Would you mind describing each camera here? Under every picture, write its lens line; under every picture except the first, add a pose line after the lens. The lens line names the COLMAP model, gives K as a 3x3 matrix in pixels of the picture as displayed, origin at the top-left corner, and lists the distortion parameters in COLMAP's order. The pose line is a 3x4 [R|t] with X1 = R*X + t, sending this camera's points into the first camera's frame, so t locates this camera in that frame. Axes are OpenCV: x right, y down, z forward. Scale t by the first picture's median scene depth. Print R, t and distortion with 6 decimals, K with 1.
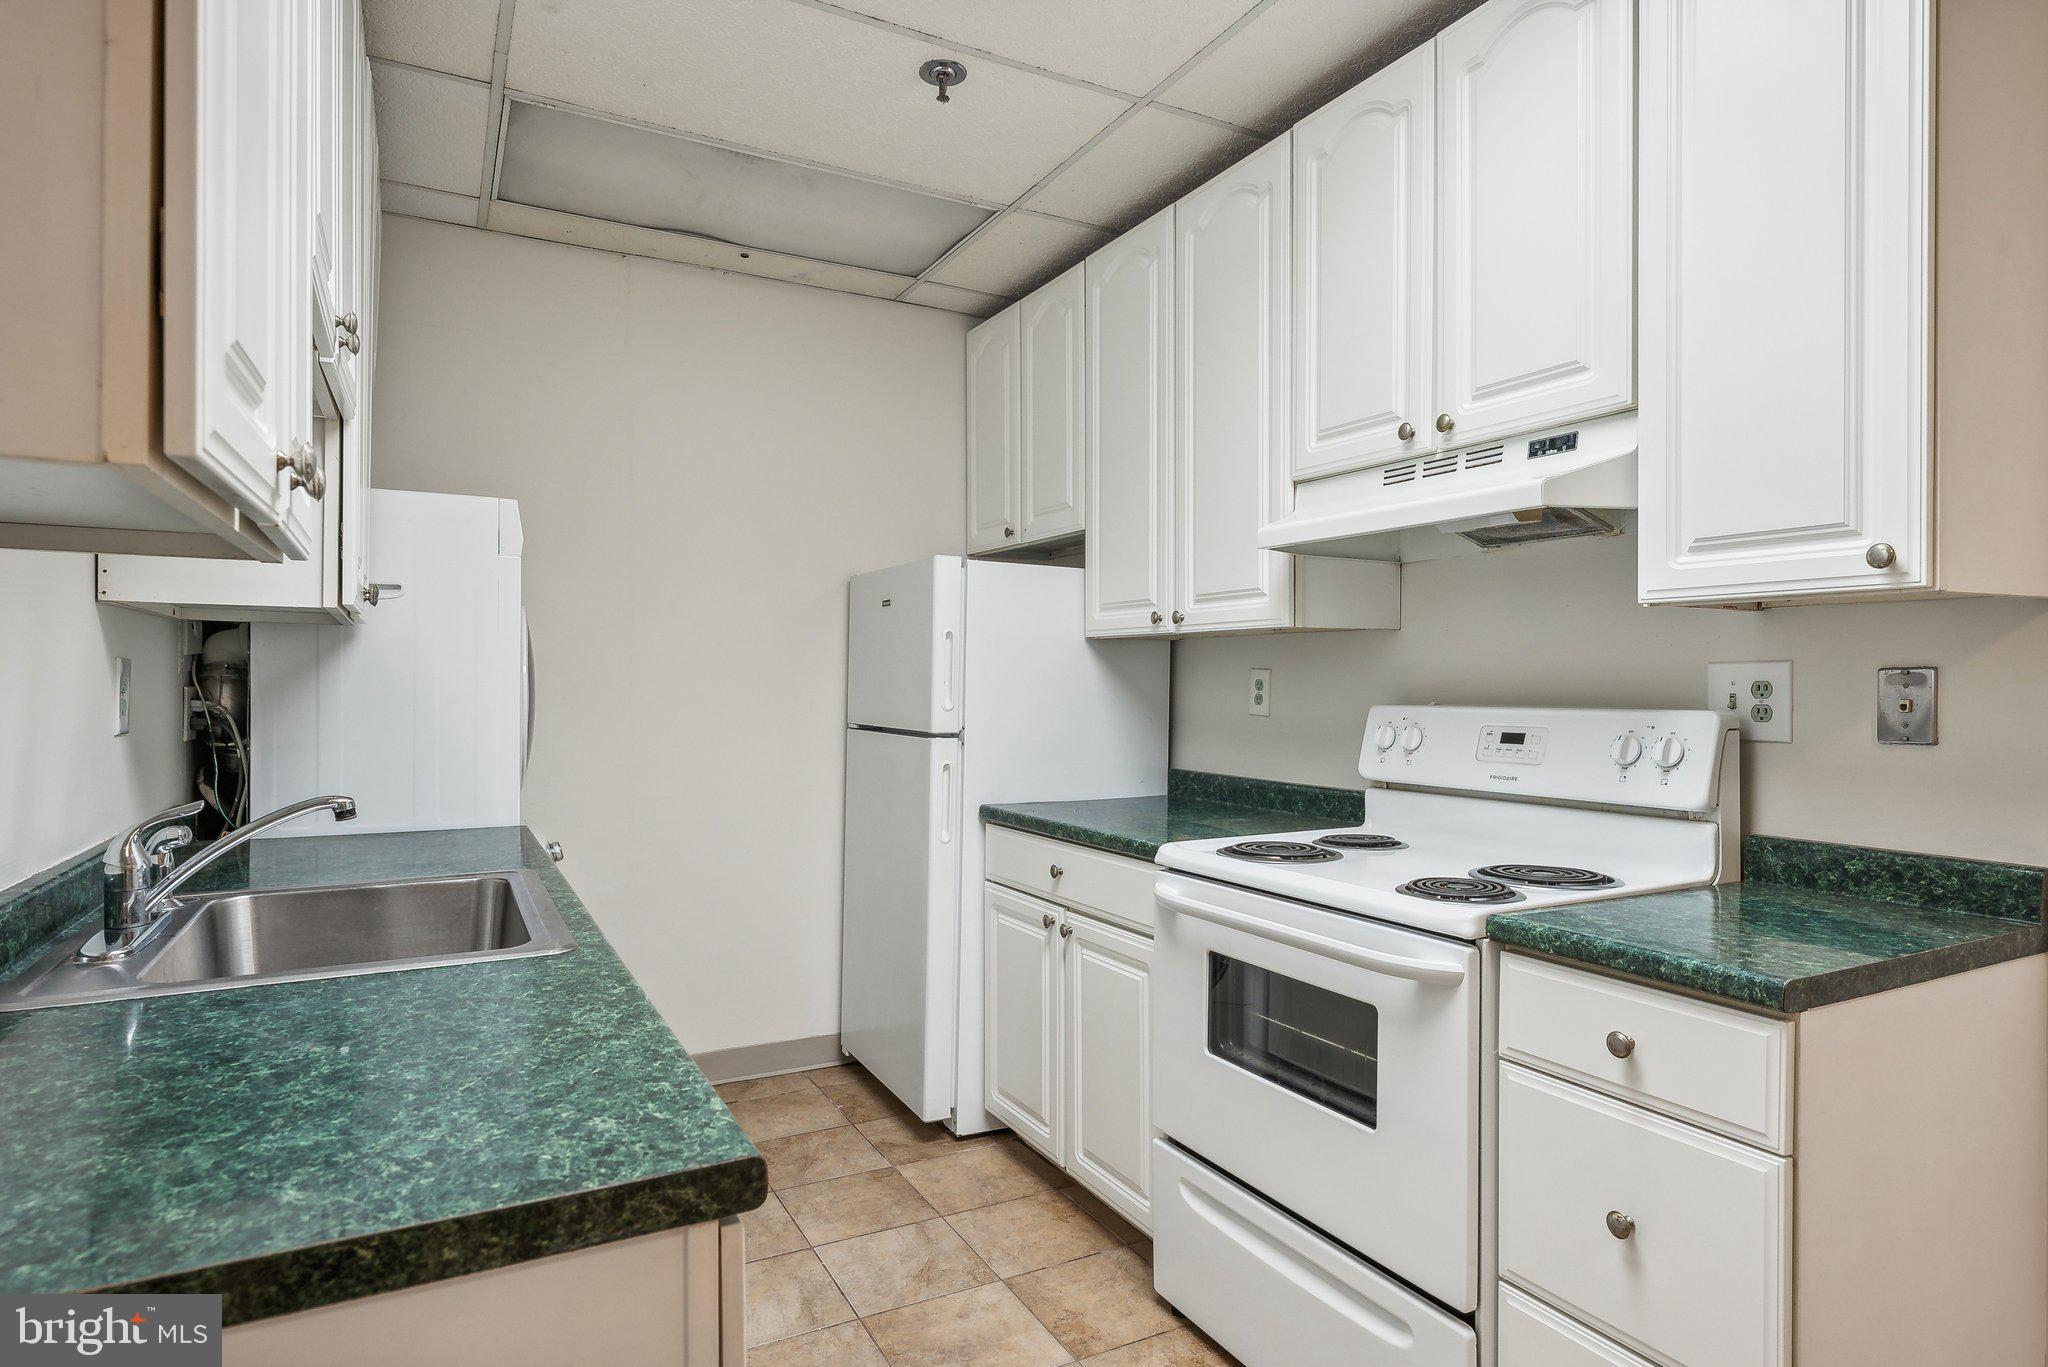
lens RADIAL K [[1104.1, 0, 1027.1], [0, 1104.1, 682.8], [0, 0, 1]] dist [-0.013071, -0.000384]
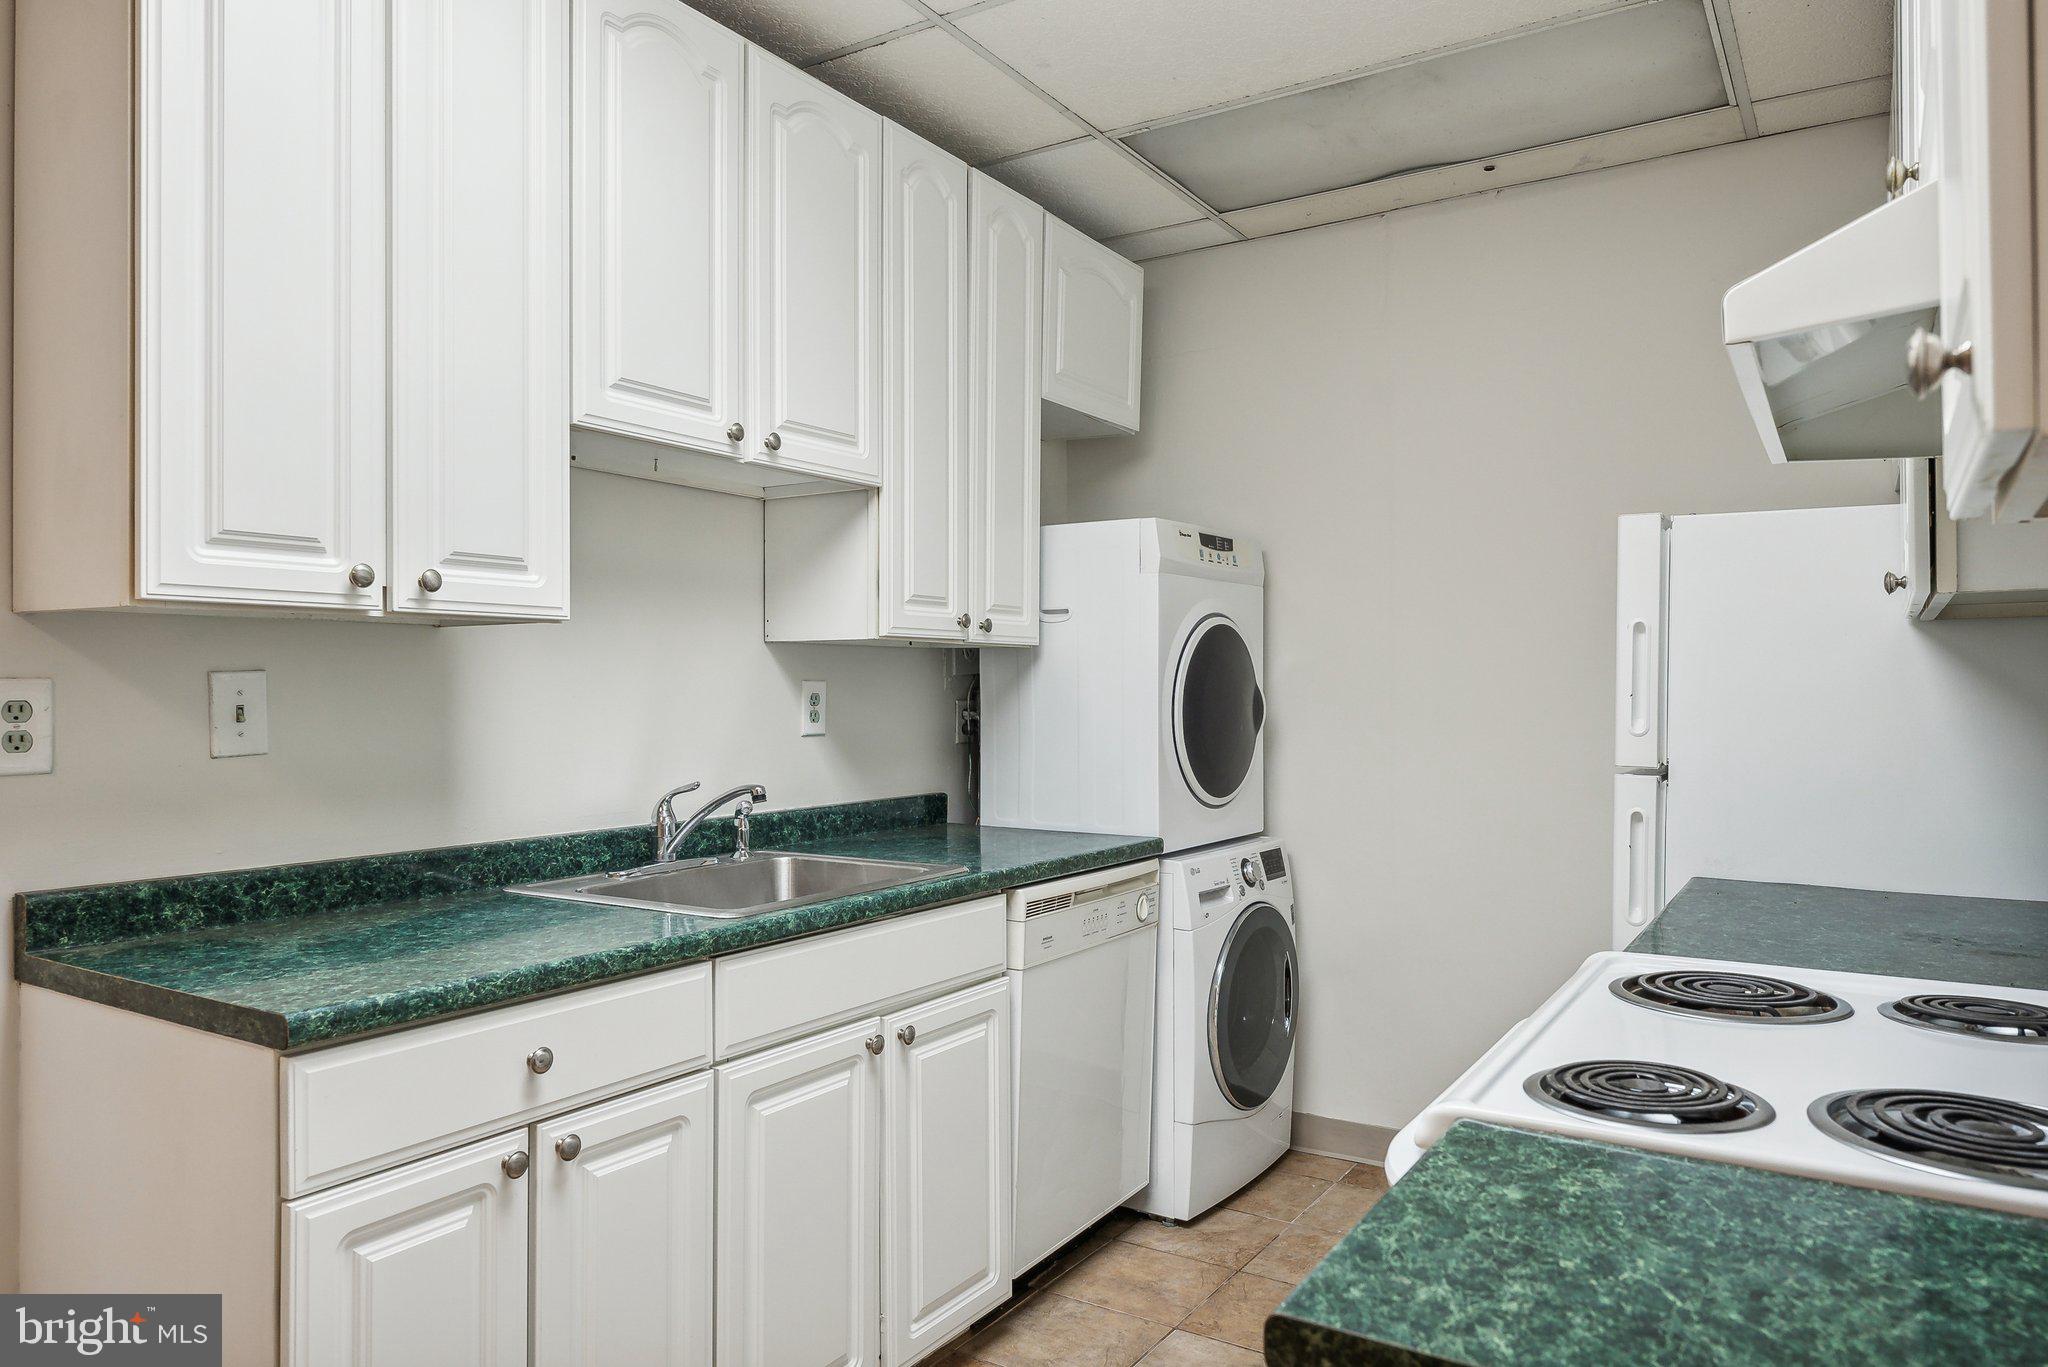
lens RADIAL K [[1288.5, 0, 1016.3], [0, 1288.5, 698.9], [0, 0, 1]] dist [0.005329, 0.000553]
pose [[0.481211, -0.000564, -0.876605, 0.567195], [0.002948, 0.999995, 0.000975, -0.000325], [0.876600, -0.003054, 0.481210, 0.329769]]
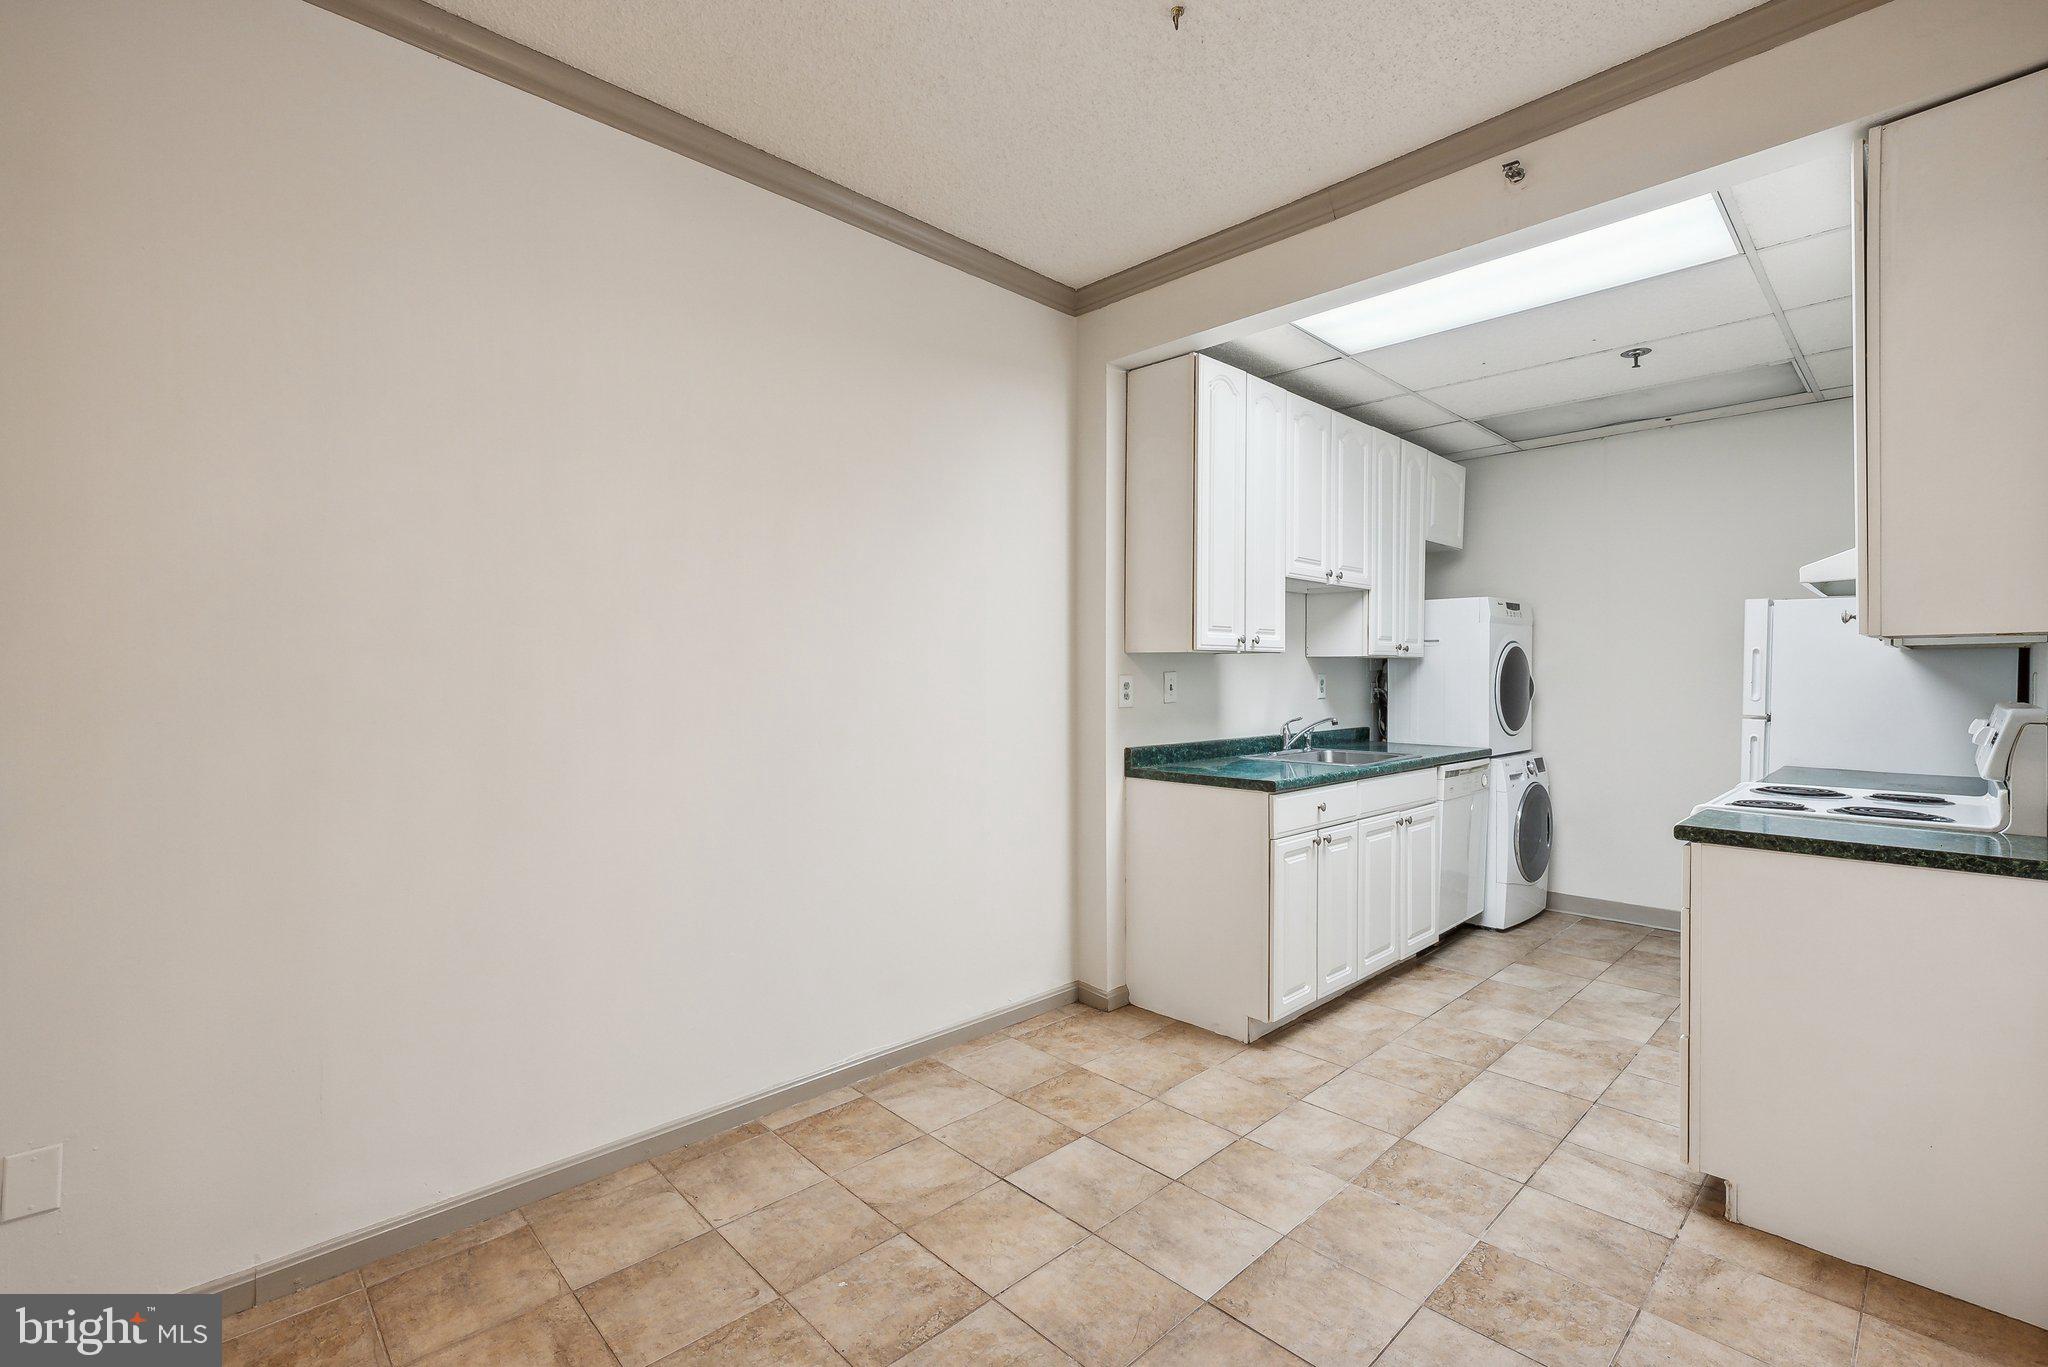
lens RADIAL K [[891.4, 0, 1019.0], [0, 891.4, 681.9], [0, 0, 1]] dist [-0.001043, 0.000975]
pose [[0.272575, 0.005873, -0.962117, 1.041066], [-0.000804, 0.999982, 0.005876, -0.010257], [0.962134, -0.000828, 0.272575, -0.387144]]
